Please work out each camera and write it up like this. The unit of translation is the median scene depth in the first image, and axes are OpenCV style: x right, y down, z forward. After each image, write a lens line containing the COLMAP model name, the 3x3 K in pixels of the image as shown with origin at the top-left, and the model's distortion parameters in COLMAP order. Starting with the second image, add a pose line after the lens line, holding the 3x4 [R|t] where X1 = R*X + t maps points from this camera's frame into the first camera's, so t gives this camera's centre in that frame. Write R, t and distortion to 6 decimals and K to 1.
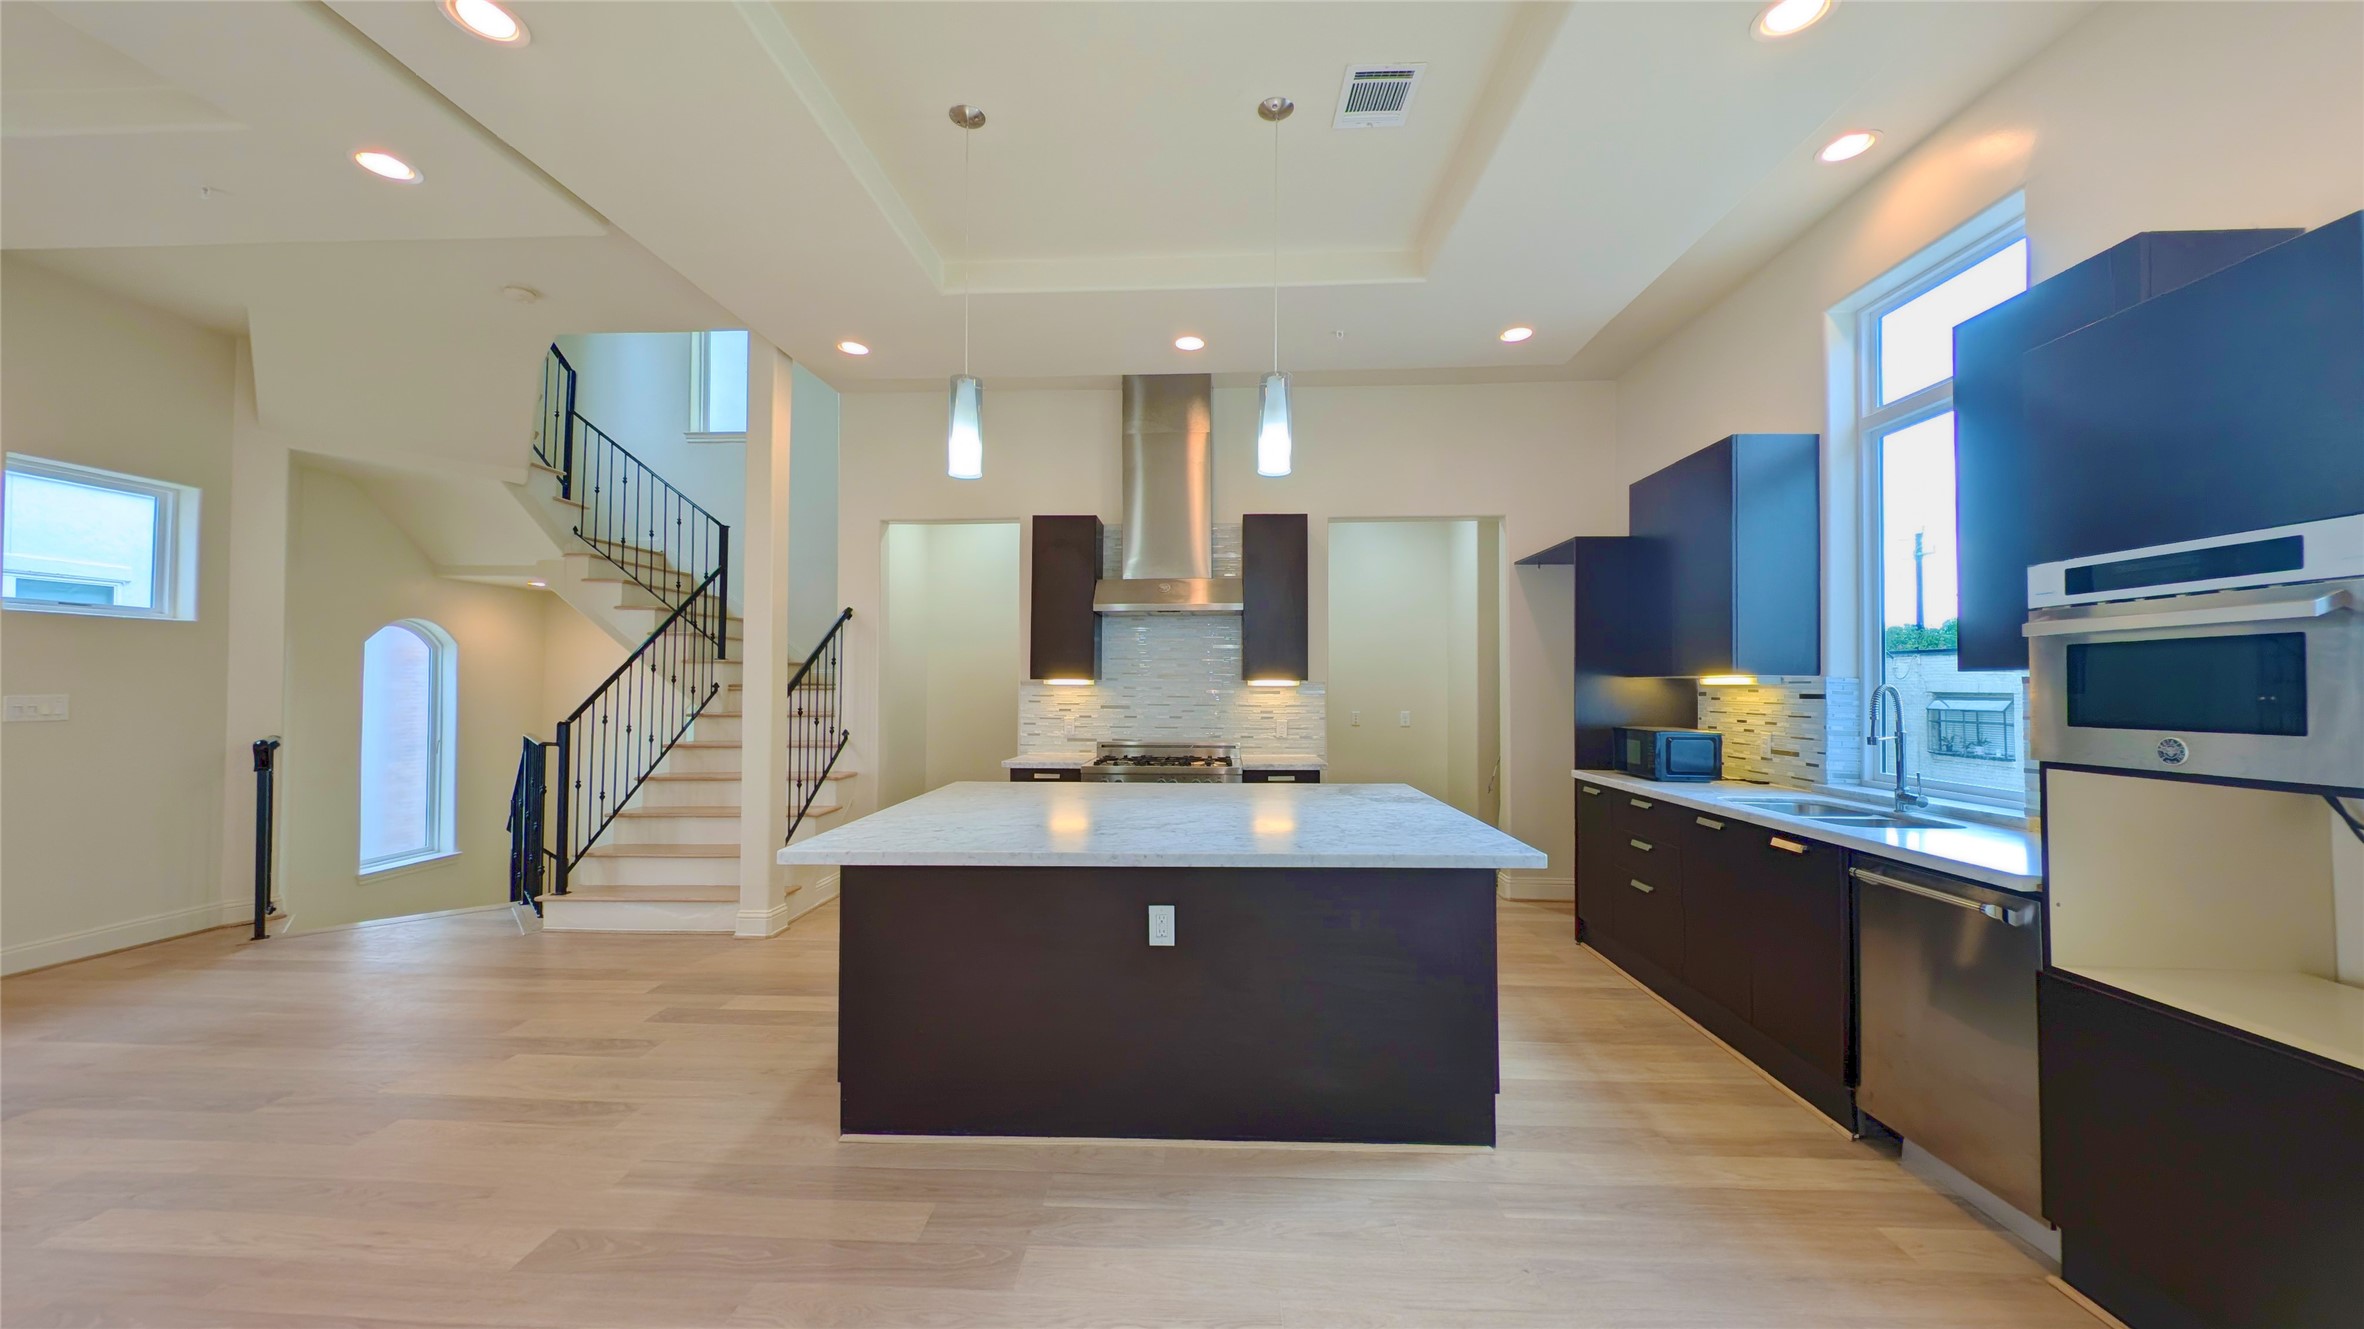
lens RADIAL K [[840.1, 0, 1185.8], [0, 840.1, 672.8], [0, 0, 1]] dist [-0.001257, -0.000789]
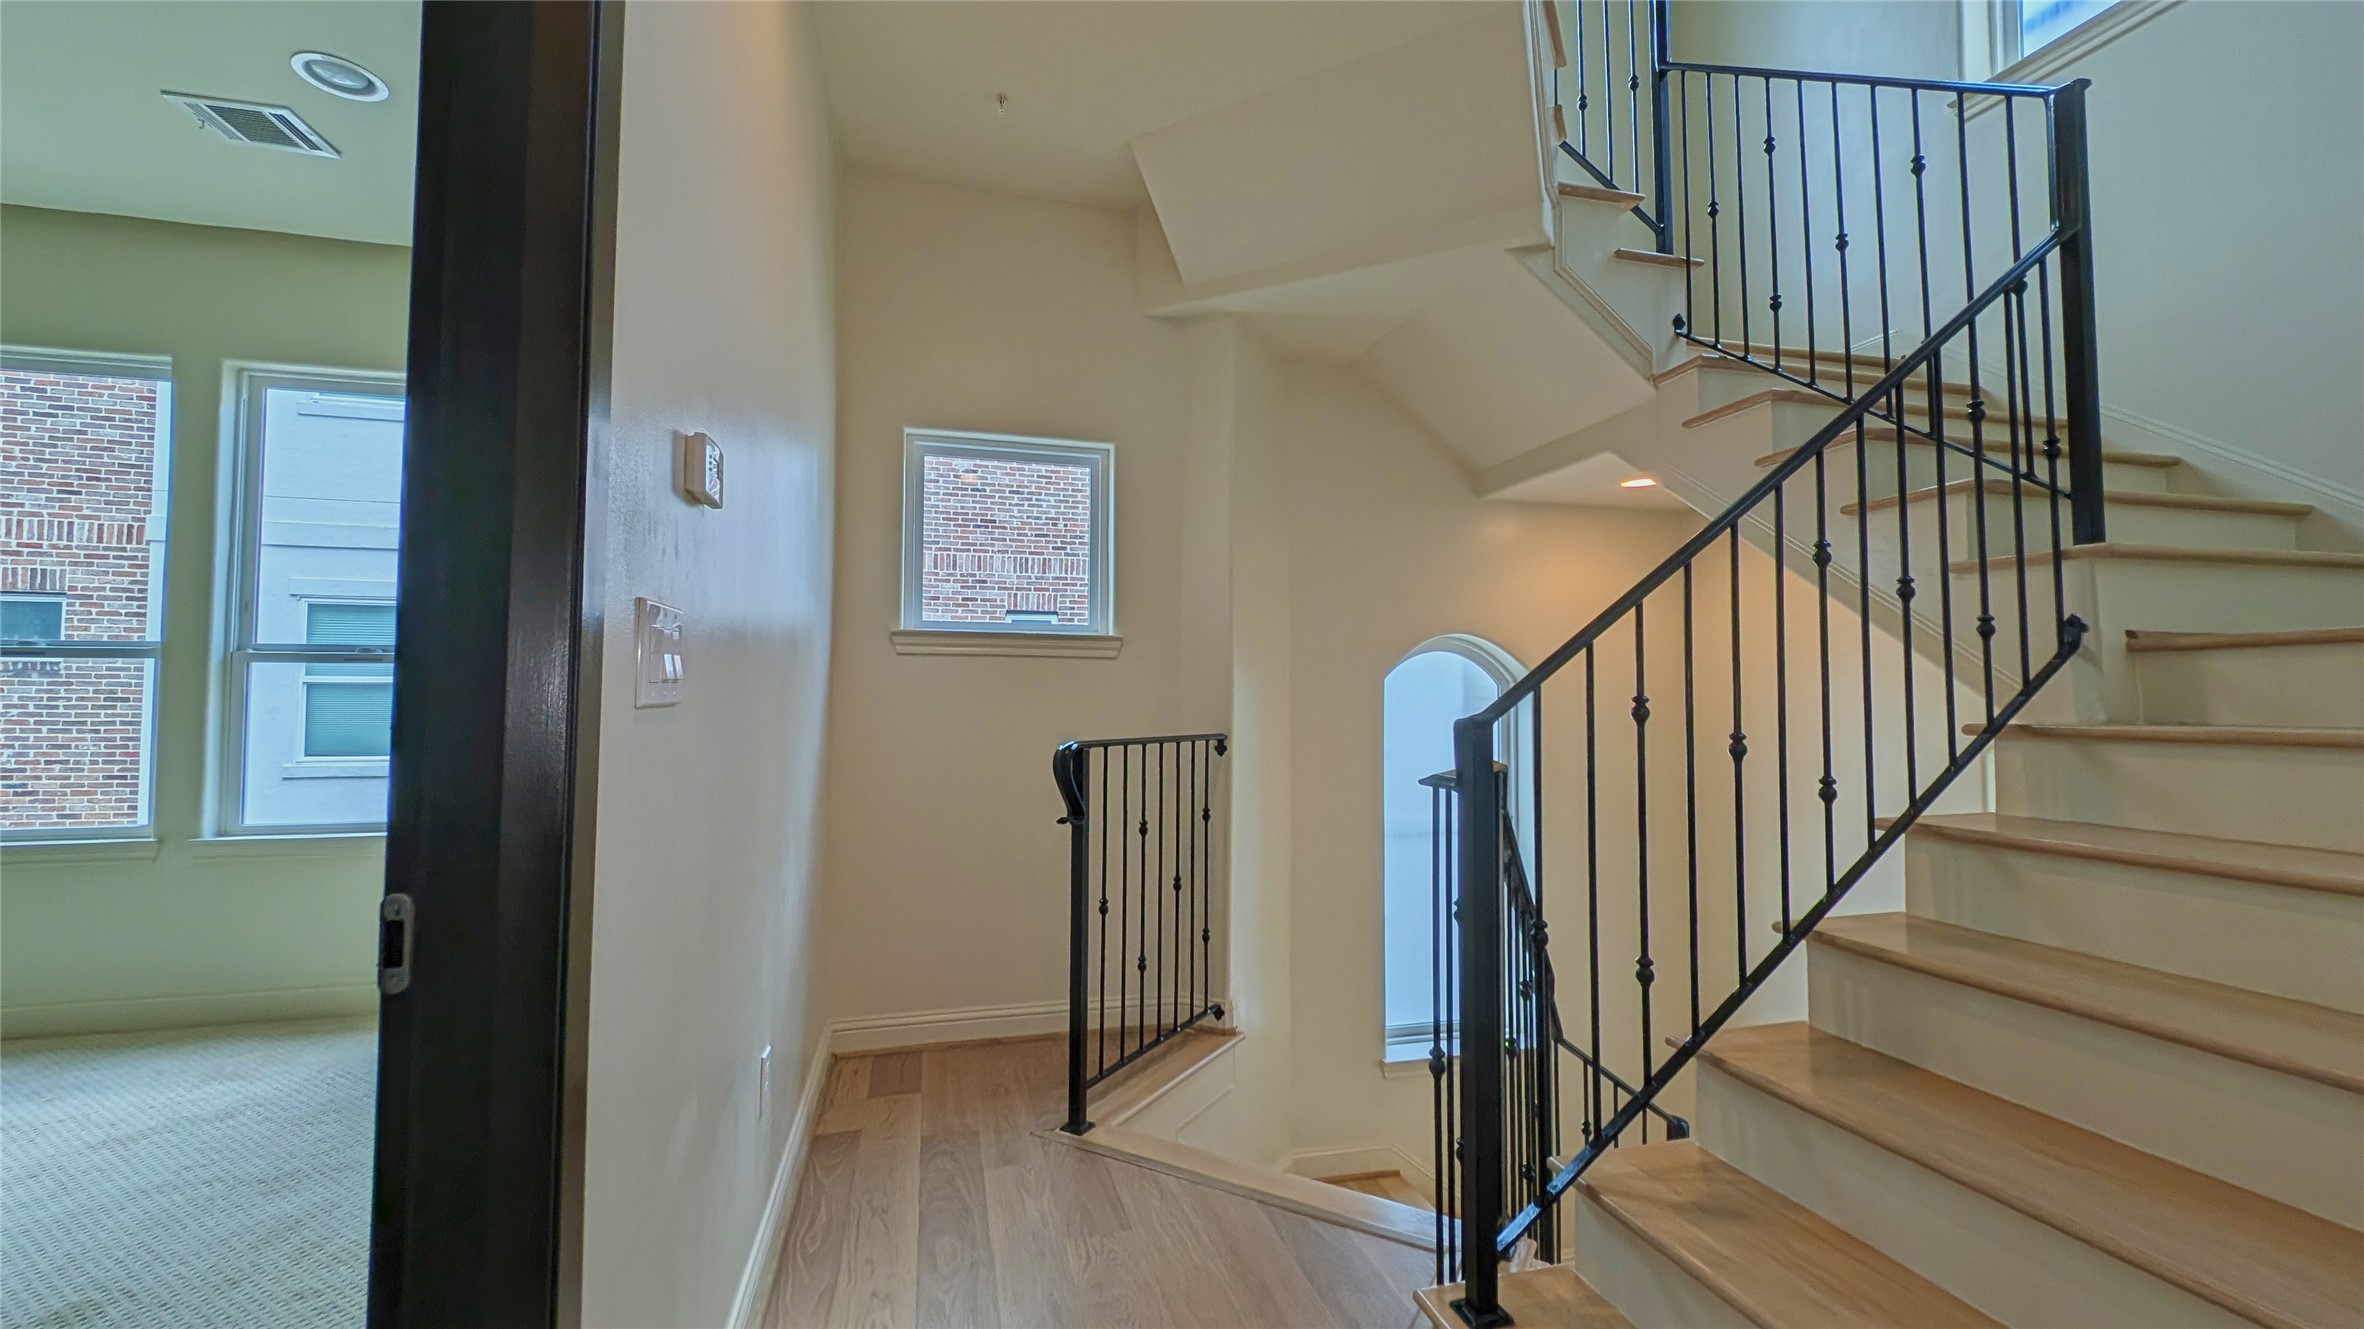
lens RADIAL K [[840.1, 0, 1194.4], [0, 840.1, 672.8], [0, 0, 1]] dist [-0.001257, -0.000789]
pose [[0.286661, -0.032105, -0.957494, -0.402368], [0.012309, 0.999479, -0.029828, 0.041432], [0.957953, -0.003235, 0.286907, 0.676719]]
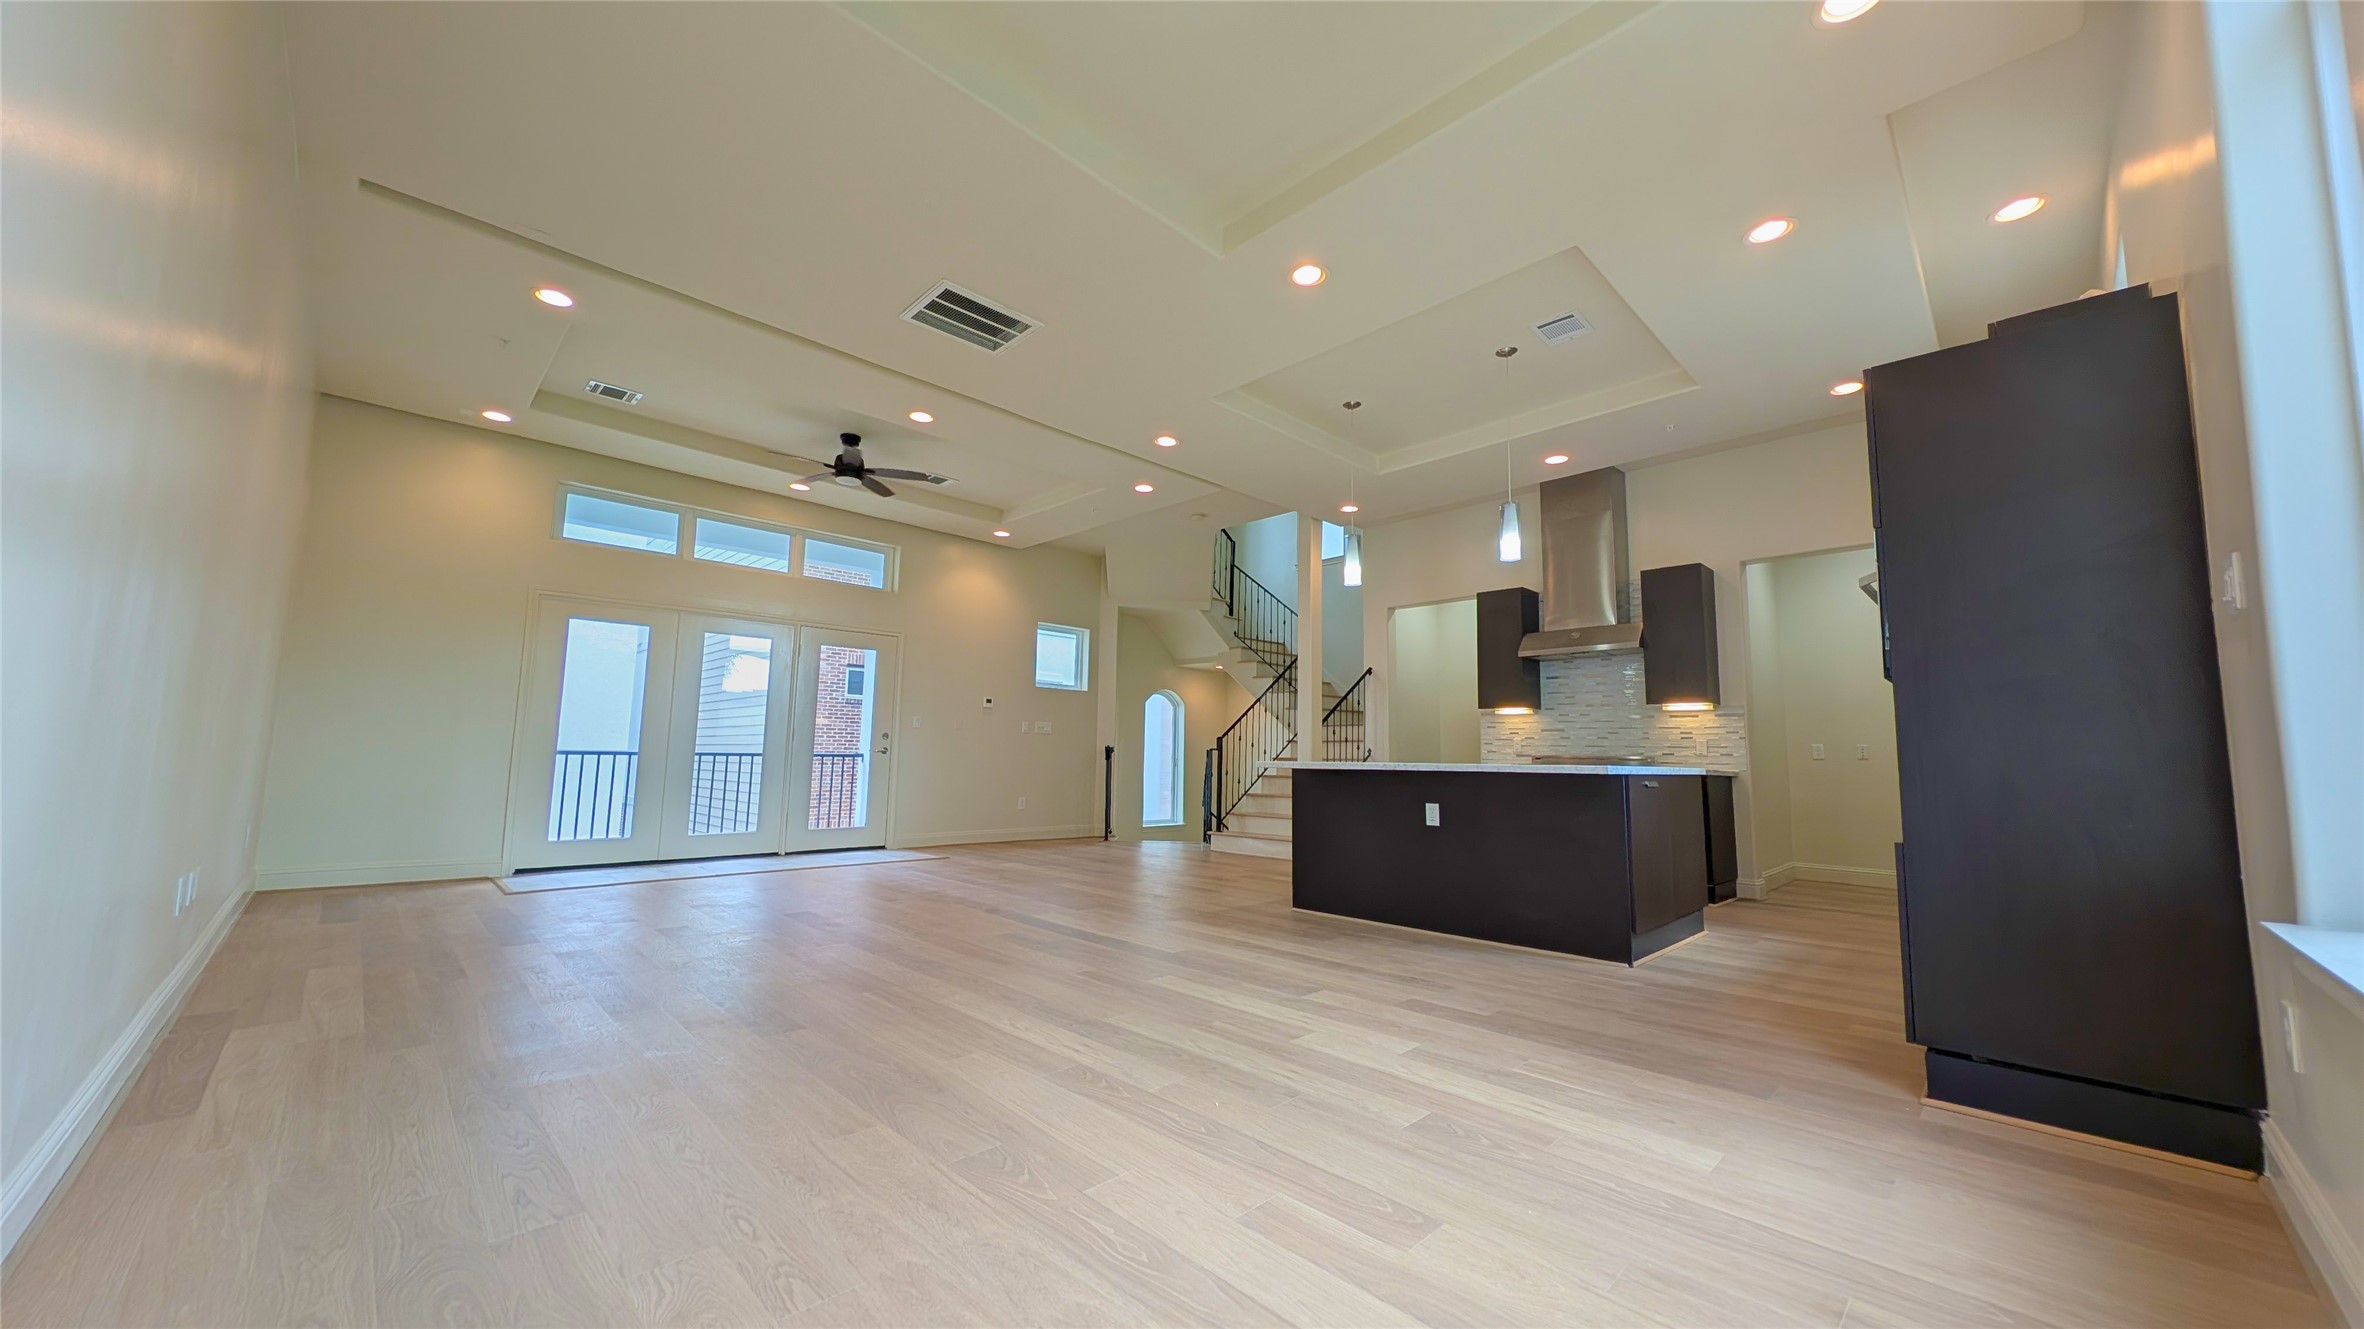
lens RADIAL K [[840.1, 0, 1181.1], [0, 840.1, 670.3], [0, 0, 1]] dist [-0.001257, -0.000789]
pose [[0.729375, -0.062119, -0.681288, 0.388364], [-0.004589, 0.995402, -0.095673, 0.075781], [0.684099, 0.072908, 0.725736, -0.339558]]
